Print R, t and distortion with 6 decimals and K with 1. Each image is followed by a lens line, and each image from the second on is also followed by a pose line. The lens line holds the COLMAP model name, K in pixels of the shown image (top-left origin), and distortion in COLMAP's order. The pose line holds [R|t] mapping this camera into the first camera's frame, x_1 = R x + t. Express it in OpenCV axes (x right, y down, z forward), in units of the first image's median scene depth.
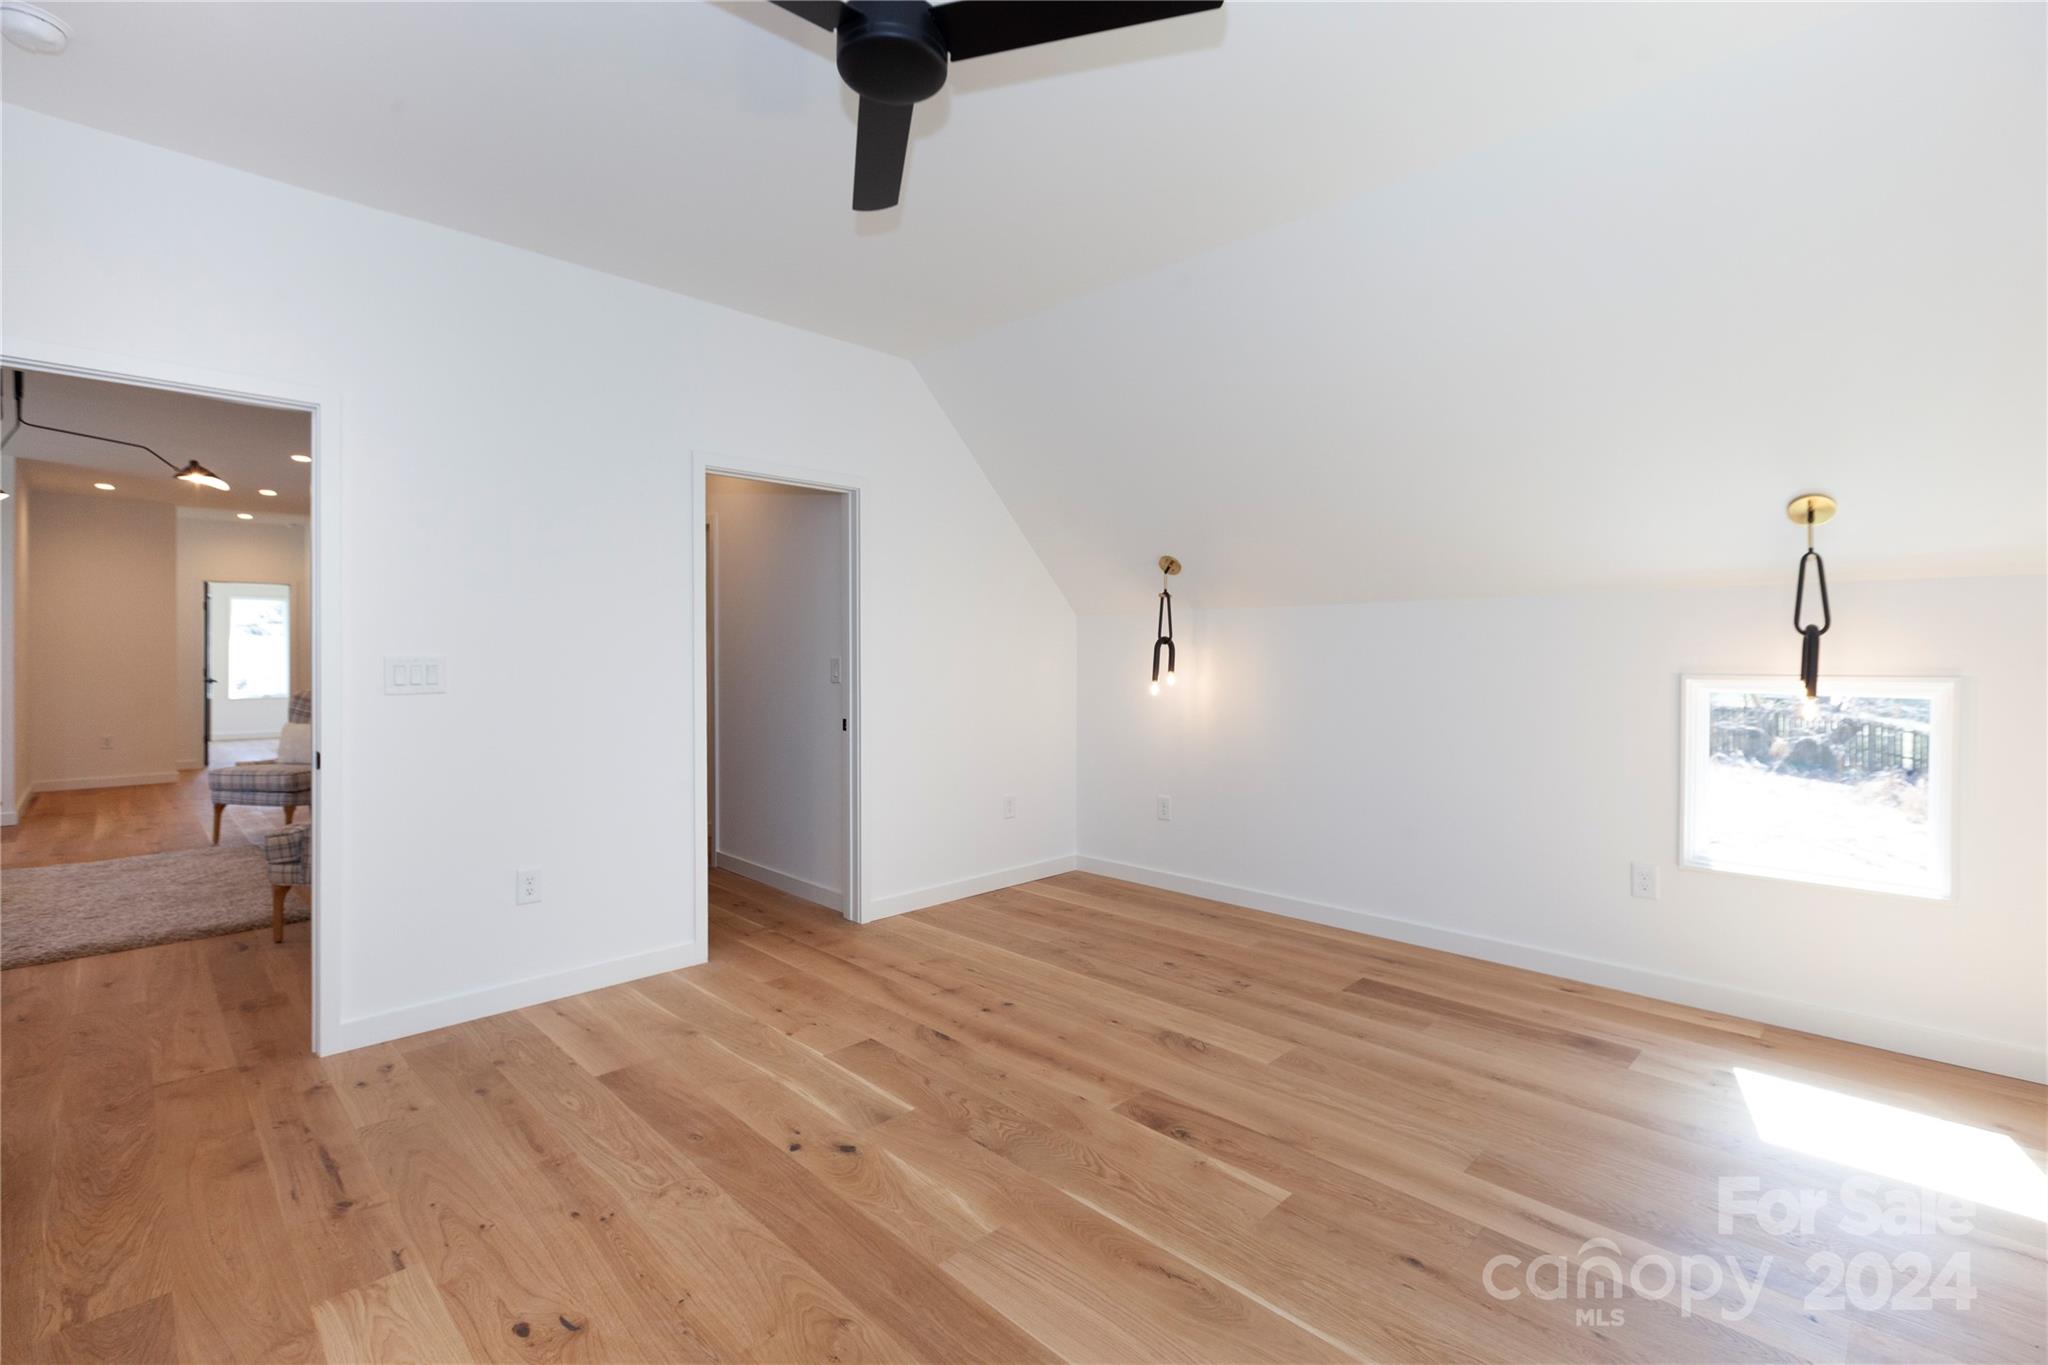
lens RADIAL K [[911.8, 0, 1022.8], [0, 911.8, 656.3], [0, 0, 1]] dist [-0.001400, 0.000069]
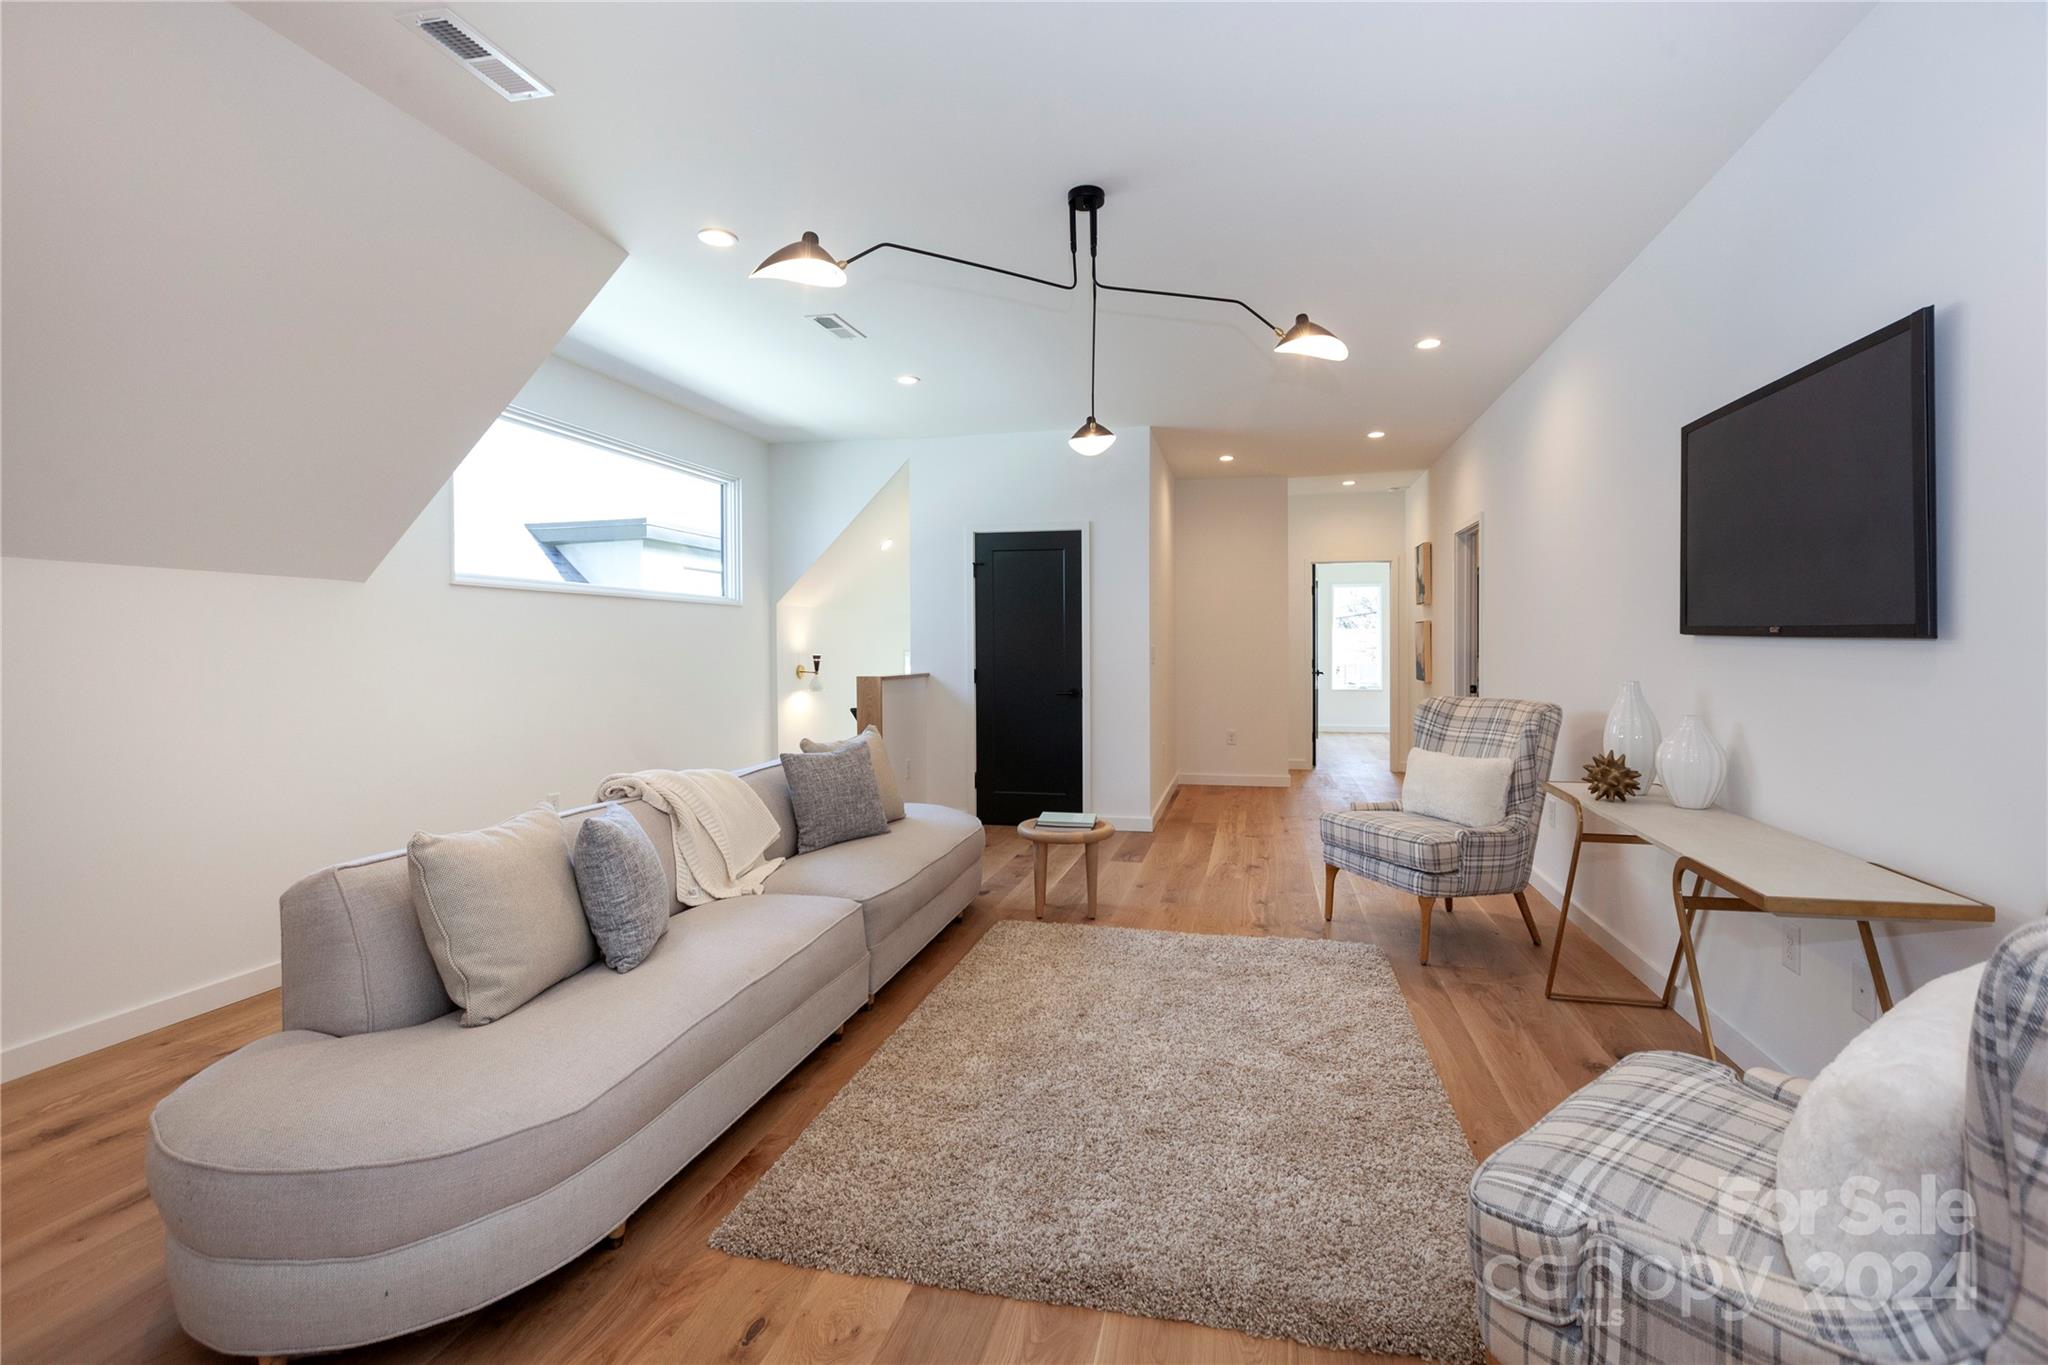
lens RADIAL K [[911.8, 0, 1027.3], [0, 911.8, 648.0], [0, 0, 1]] dist [-0.001400, 0.000069]
pose [[0.511444, 0.000453, -0.859316, -0.405583], [0.001089, 0.999999, 0.001175, 0.000886], [0.859316, -0.001536, 0.511443, 0.447525]]
